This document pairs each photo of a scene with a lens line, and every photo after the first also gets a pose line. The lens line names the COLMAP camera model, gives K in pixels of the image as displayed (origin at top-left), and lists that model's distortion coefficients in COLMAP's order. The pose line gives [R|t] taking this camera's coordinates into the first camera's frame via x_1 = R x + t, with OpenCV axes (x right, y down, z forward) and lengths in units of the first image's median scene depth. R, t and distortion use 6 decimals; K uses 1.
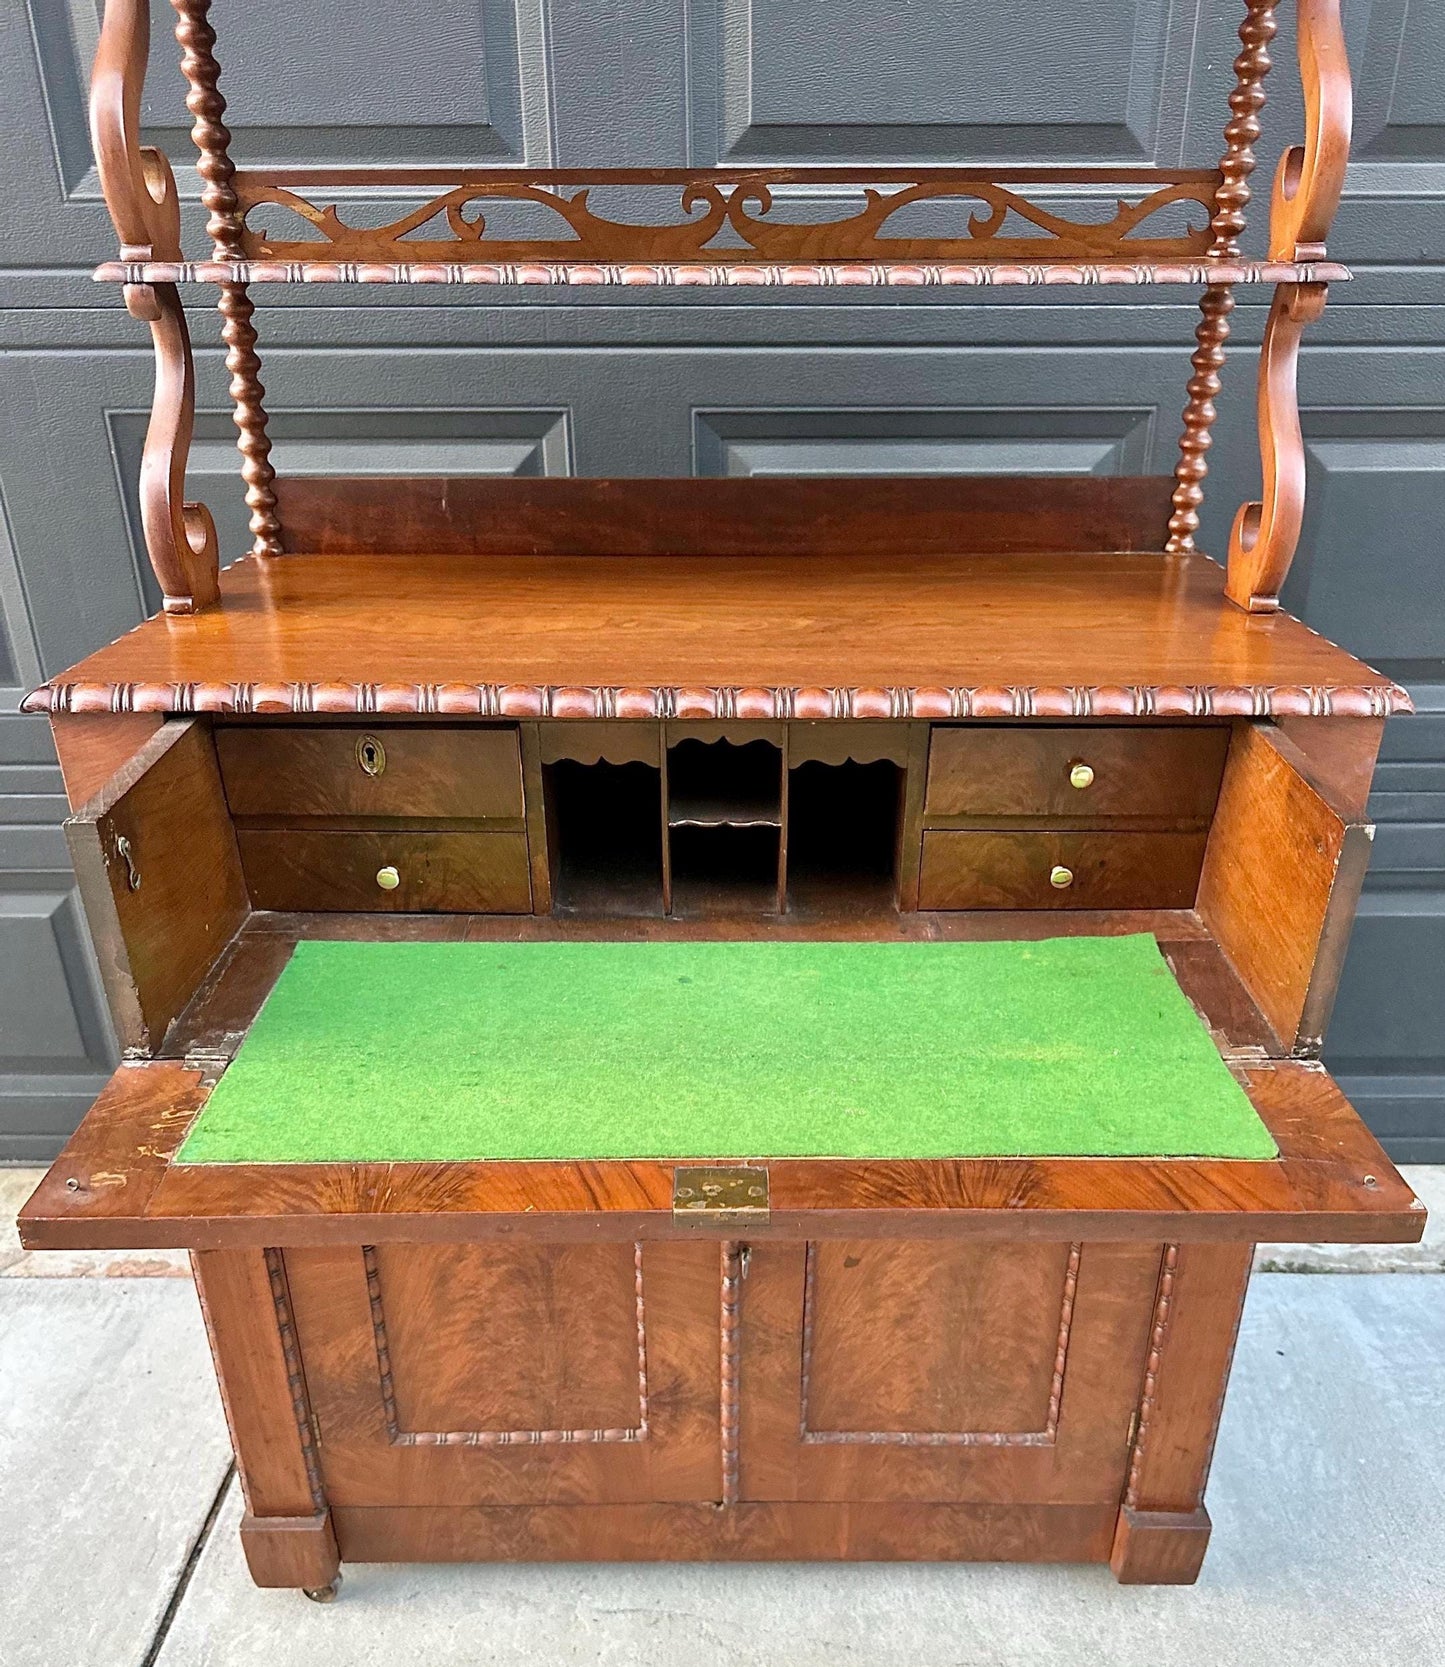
lens RADIAL K [[1445.7, 0, 745.8], [0, 1445.7, 1026.6], [0, 0, 1]] dist [0.042731, -0.087045]
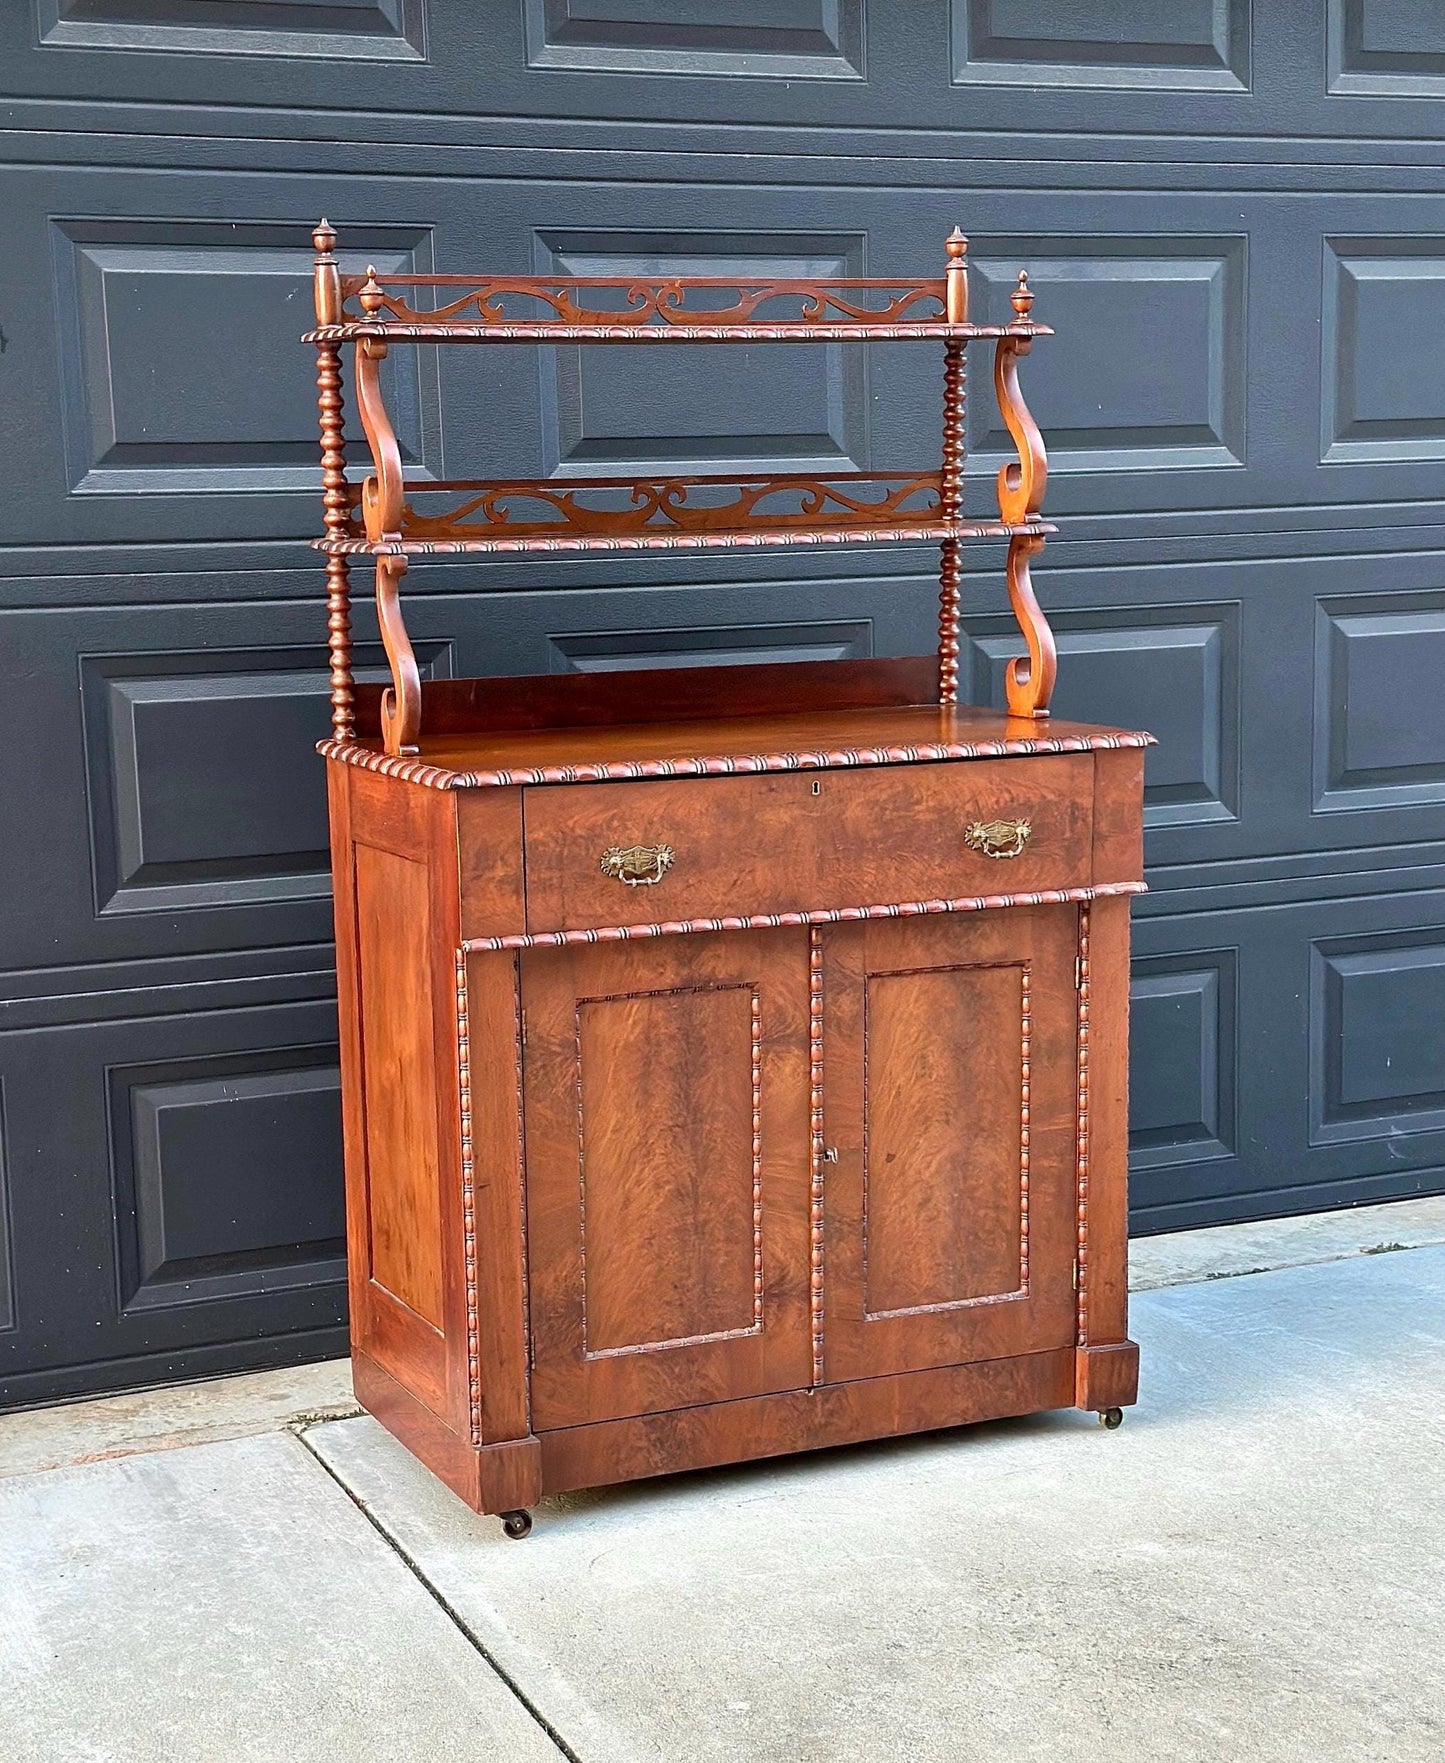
lens RADIAL K [[2832.0, 0, 672.3], [0, 2832.0, 956.8], [0, 0, 1]] dist [0.046378, 0.000000]
pose [[0.917408, -0.085244, 0.388710, -1.146398], [0.205025, 0.938419, -0.278091, 0.682786], [-0.341067, 0.334818, 0.878391, -1.390672]]
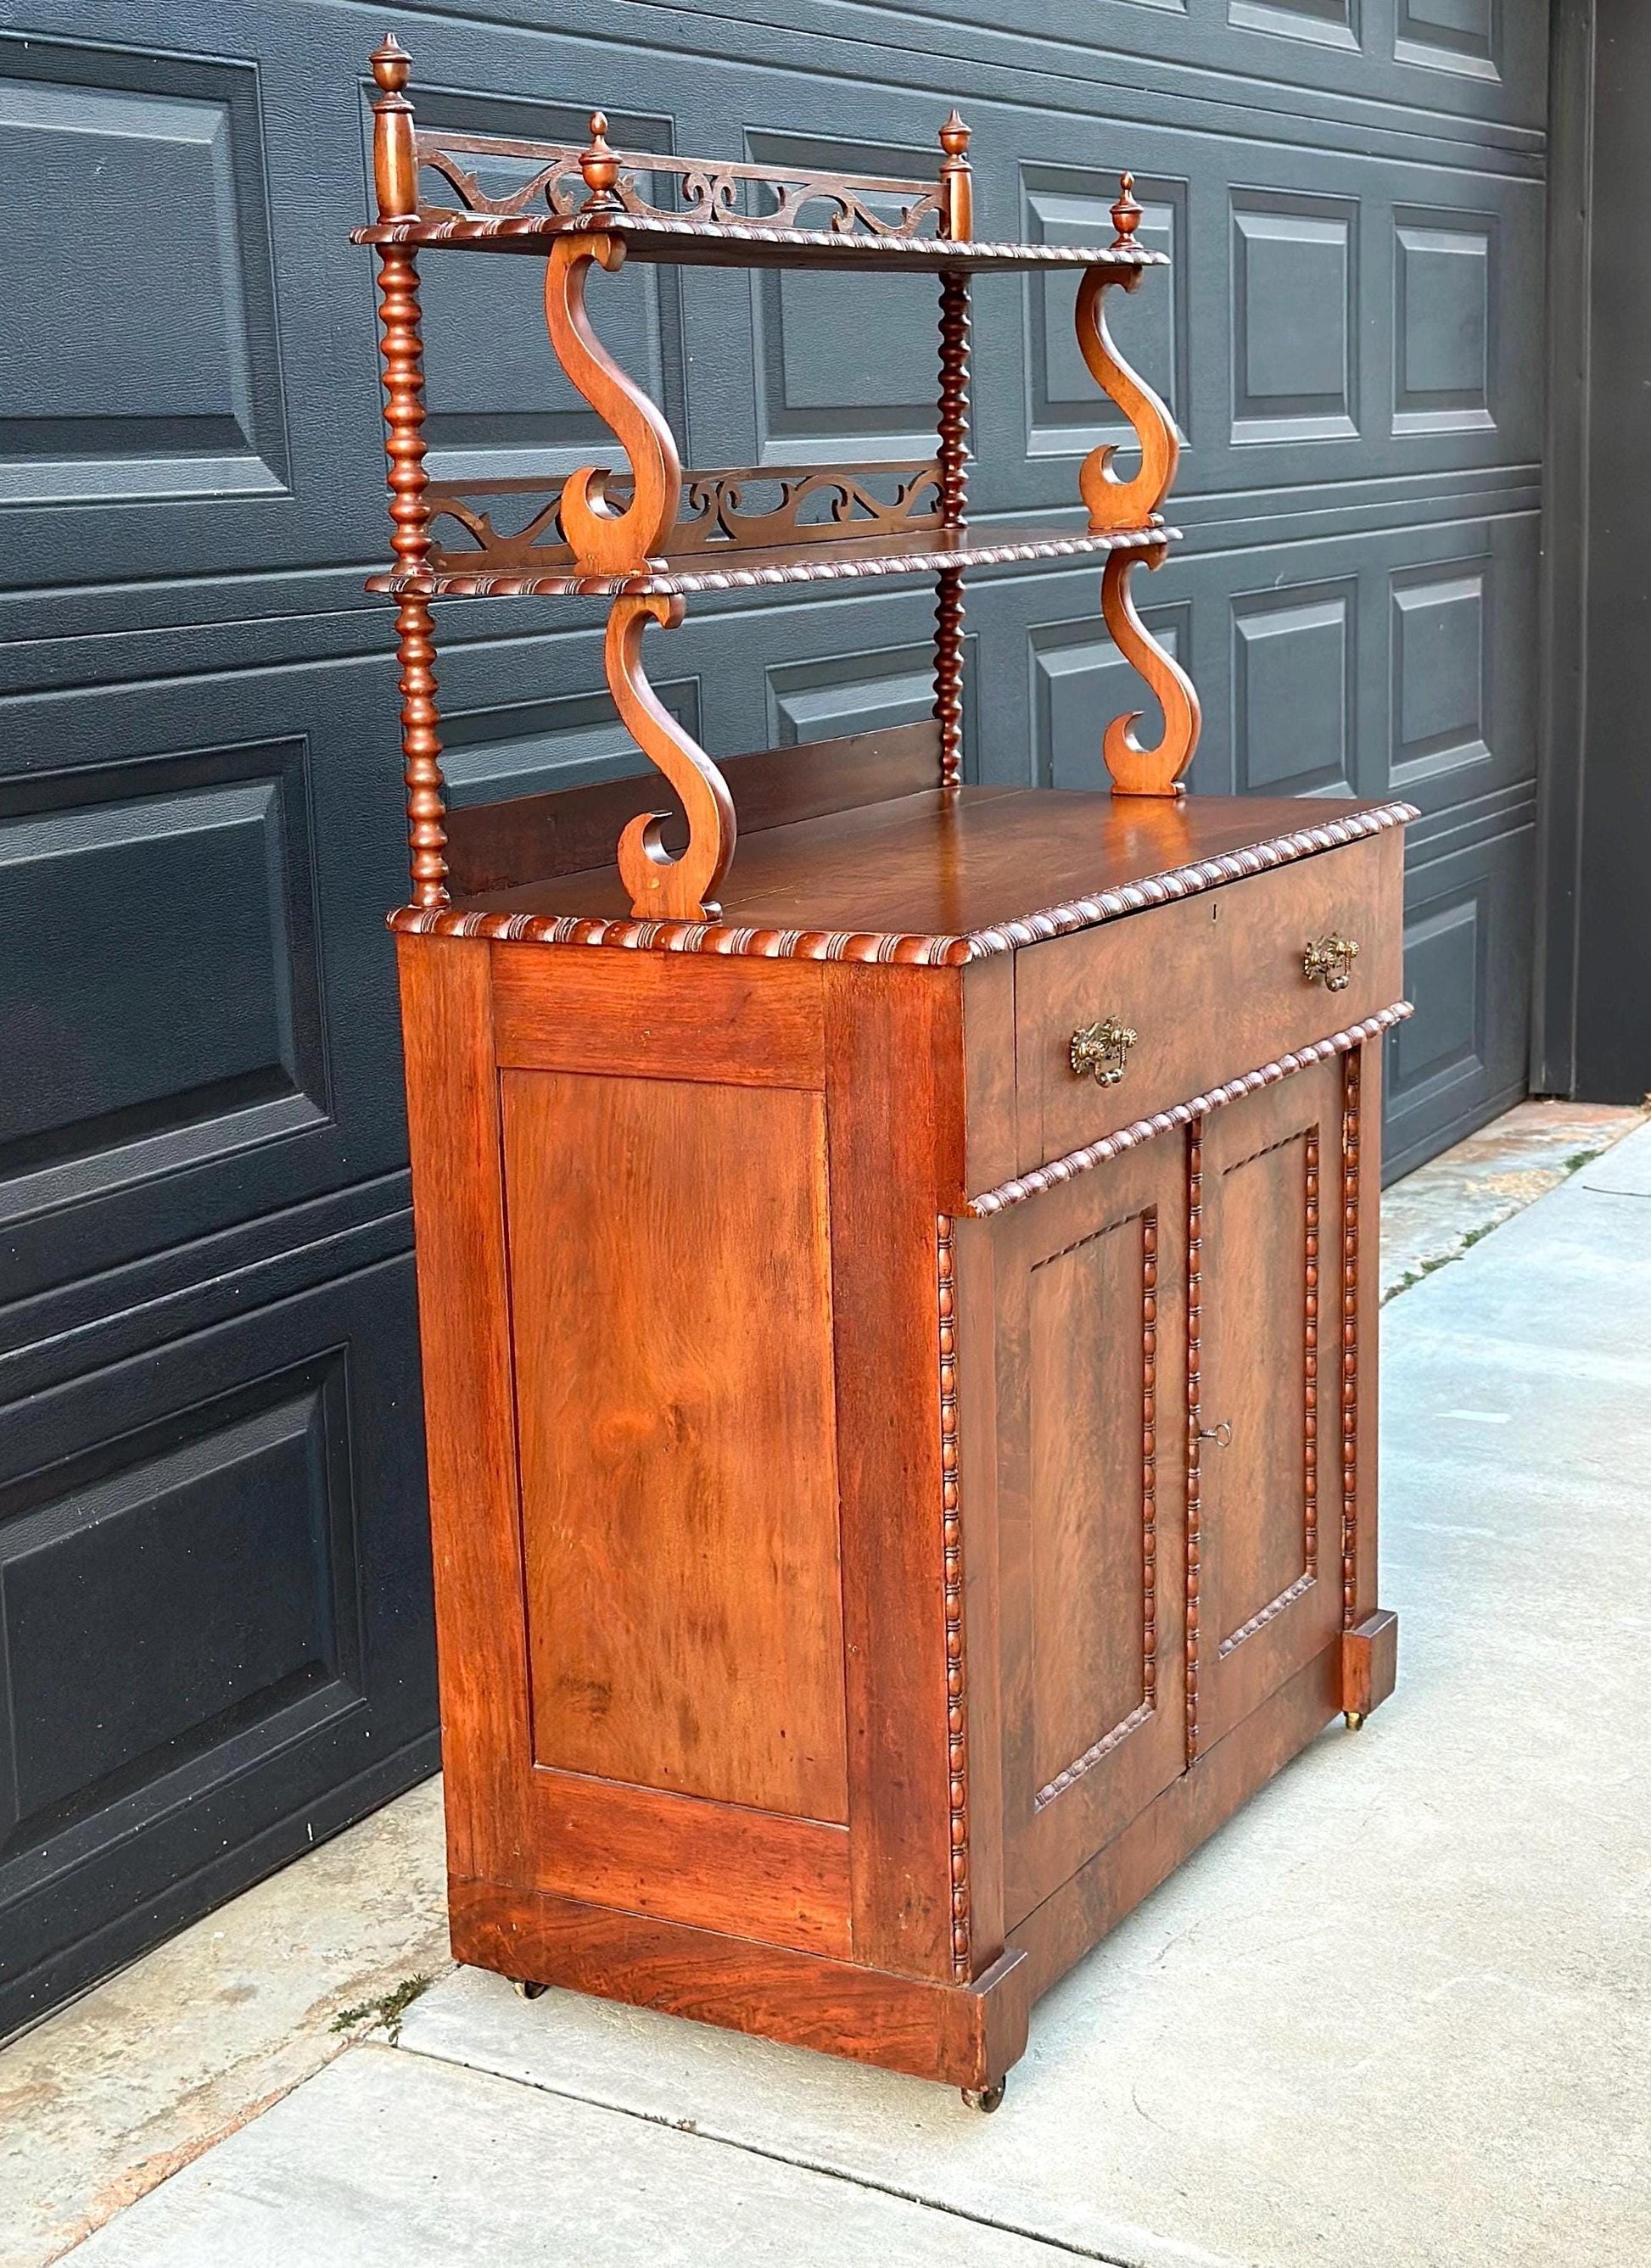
lens RADIAL K [[3293.9, 0, 761.2], [0, 3293.9, 1108.7], [0, 0, 1]] dist [0.076861, 0.000000]
pose [[0.510460, -0.185878, 0.839571, -1.911961], [0.432063, 0.899603, -0.063526, -0.028987], [-0.743473, 0.395176, 0.539522, -0.085397]]
